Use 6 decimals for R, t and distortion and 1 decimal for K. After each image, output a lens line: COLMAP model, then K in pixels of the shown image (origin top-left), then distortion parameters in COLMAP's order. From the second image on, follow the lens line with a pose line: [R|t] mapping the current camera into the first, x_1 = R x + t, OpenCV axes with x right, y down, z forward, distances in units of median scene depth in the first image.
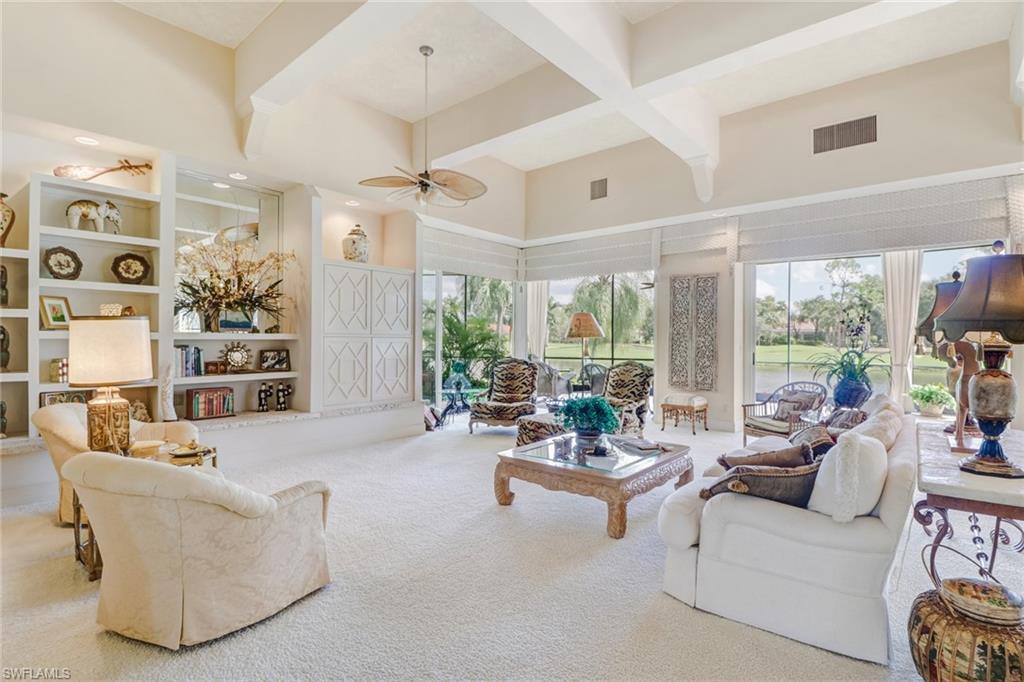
lens RADIAL K [[487.8, 0, 512.0], [0, 487.8, 341.0], [0, 0, 1]] dist [-0.000057, -0.000548]
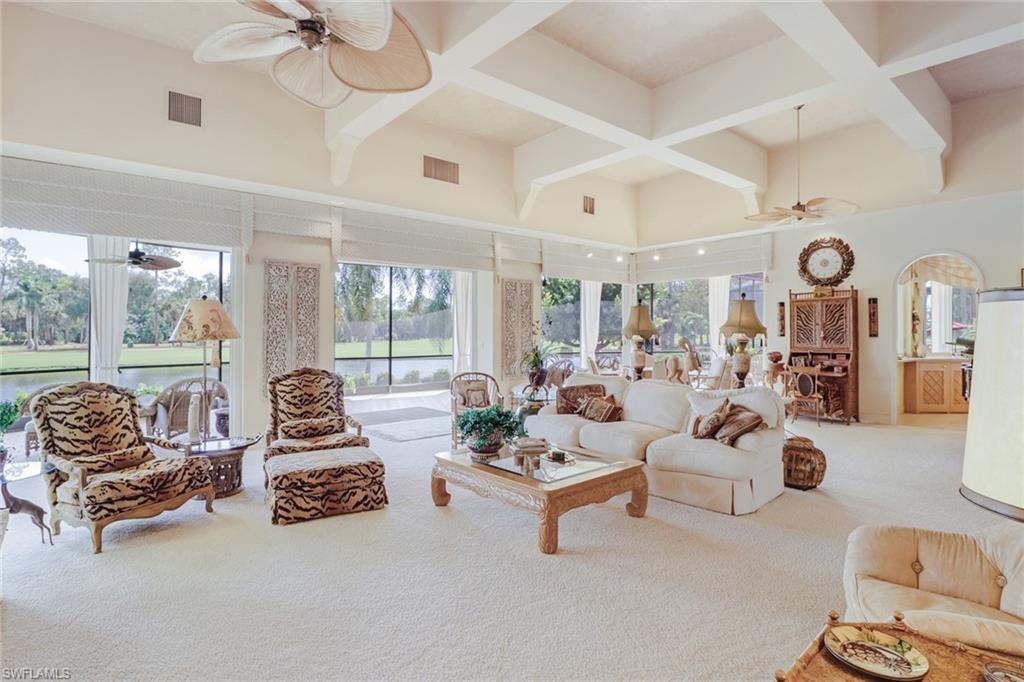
lens RADIAL K [[519.6, 0, 506.3], [0, 519.6, 330.3], [0, 0, 1]] dist [-0.001548, -0.000356]
pose [[0.164373, 0.001549, 0.986397, -0.463447], [0.011449, 0.999928, -0.003478, -0.011340], [-0.986332, 0.011865, 0.164344, 0.502797]]
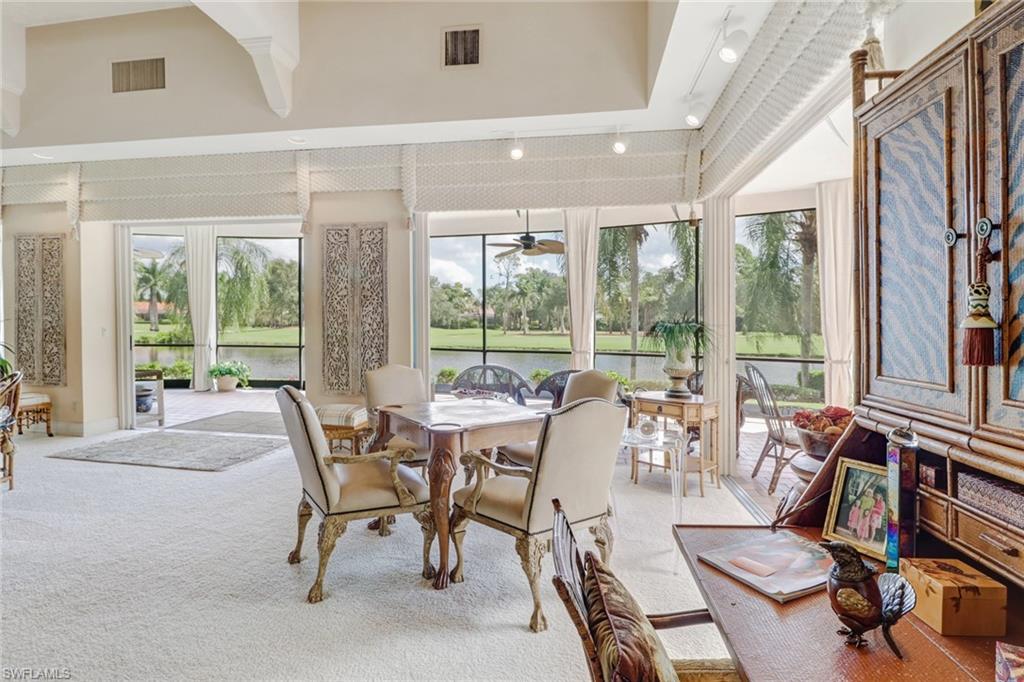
lens RADIAL K [[514.2, 0, 486.0], [0, 514.2, 327.2], [0, 0, 1]] dist [-0.002026, -0.000610]
pose [[0.867666, 0.000294, 0.497147, 0.594192], [-0.002713, 0.999988, 0.004144, 0.005067], [-0.497140, -0.004944, 0.867656, -0.048765]]
